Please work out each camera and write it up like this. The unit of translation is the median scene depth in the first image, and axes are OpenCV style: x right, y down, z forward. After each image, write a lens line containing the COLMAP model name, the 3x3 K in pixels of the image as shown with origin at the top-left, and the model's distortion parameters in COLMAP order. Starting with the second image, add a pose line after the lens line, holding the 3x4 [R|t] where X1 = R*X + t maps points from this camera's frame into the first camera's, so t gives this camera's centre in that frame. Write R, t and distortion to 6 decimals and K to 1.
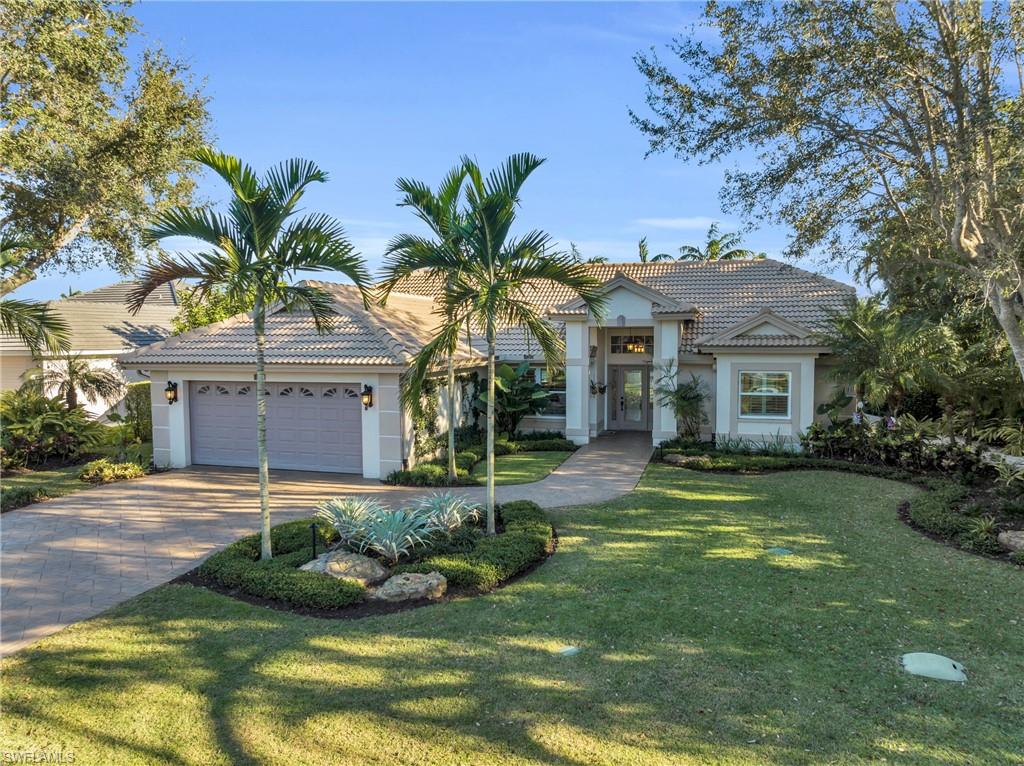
lens RADIAL K [[719.0, 0, 512.0], [0, 719.0, 383.0], [0, 0, 1]] dist [-0.041076, 0.000924]
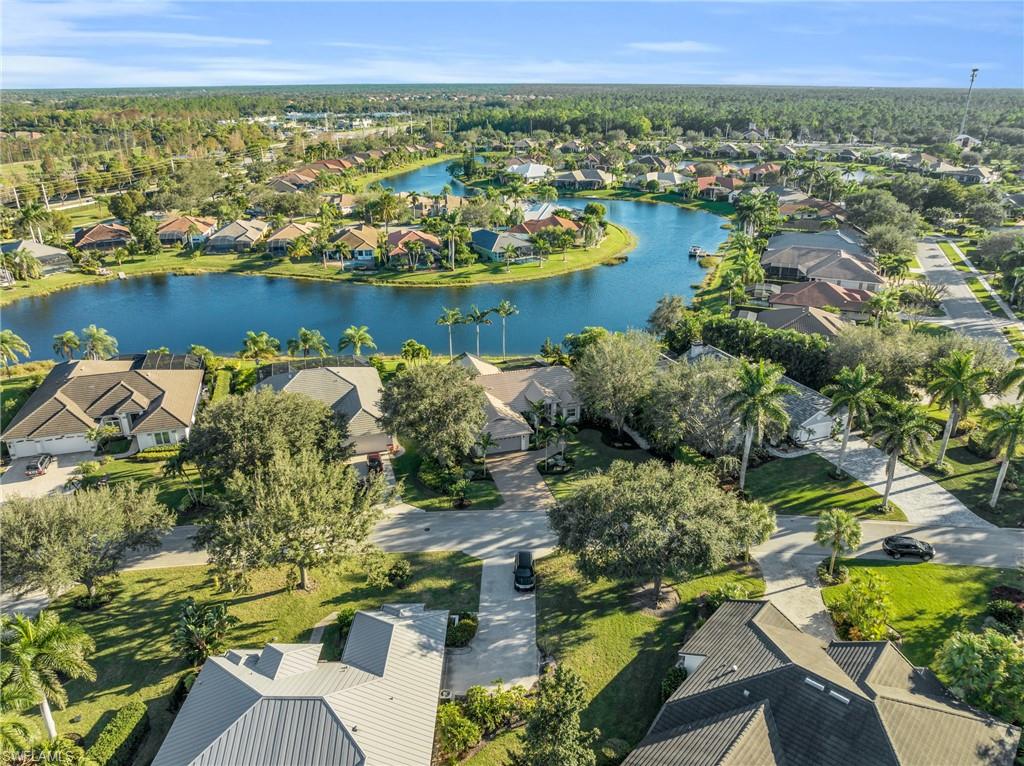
lens RADIAL K [[719.0, 0, 512.0], [0, 719.0, 383.0], [0, 0, 1]] dist [-0.041076, 0.000924]
pose [[0.853477, -0.192191, 0.484395, -3.642318], [0.025957, 0.944034, 0.328825, -2.788786], [-0.520483, -0.268071, 0.810701, -4.285731]]
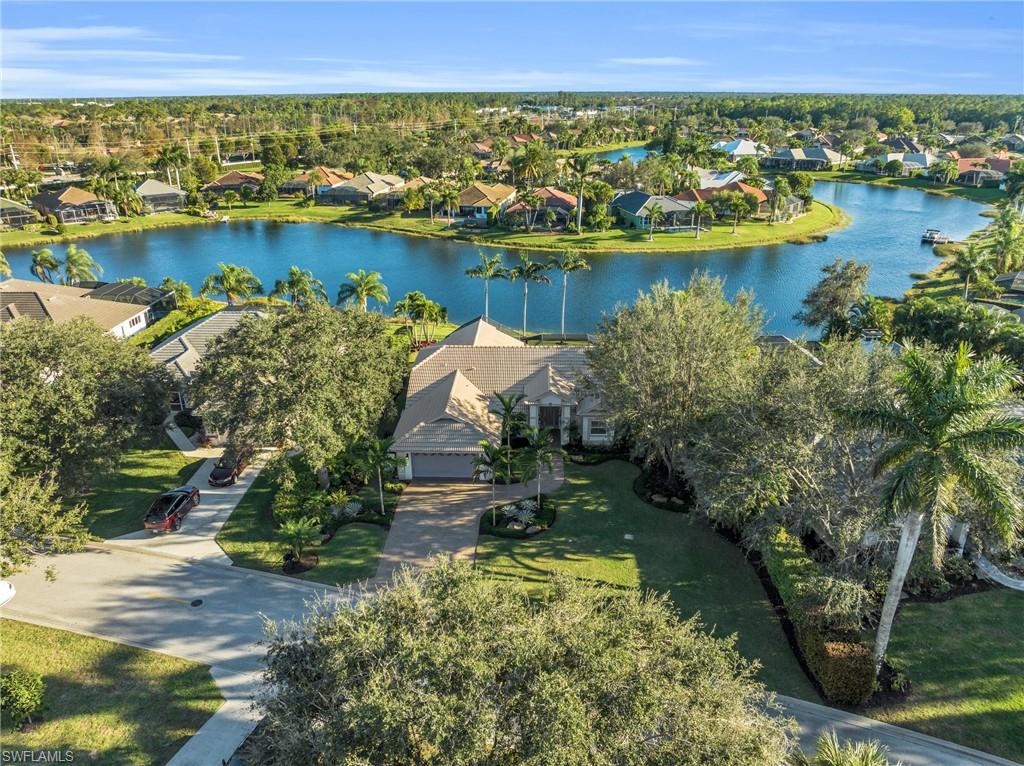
lens RADIAL K [[719.0, 0, 512.0], [0, 719.0, 383.0], [0, 0, 1]] dist [-0.041076, 0.000924]
pose [[0.975341, -0.075706, 0.207312, -0.851878], [0.007037, 0.949518, 0.313635, -1.572087], [-0.220590, -0.304442, 0.926636, -2.300394]]
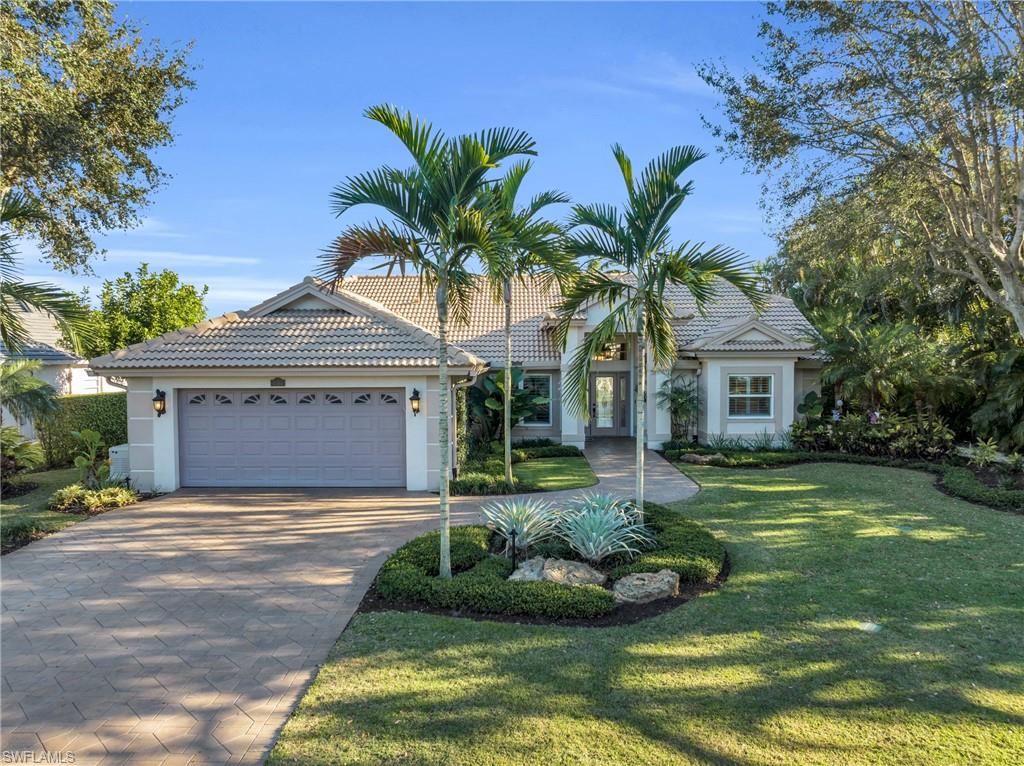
lens RADIAL K [[719.0, 0, 512.0], [0, 719.0, 383.0], [0, 0, 1]] dist [-0.041076, 0.000924]
pose [[0.962169, -0.010246, 0.272262, -0.412173], [0.018228, 0.999475, -0.026804, 0.027331], [-0.271845, 0.030753, 0.961850, 0.097190]]
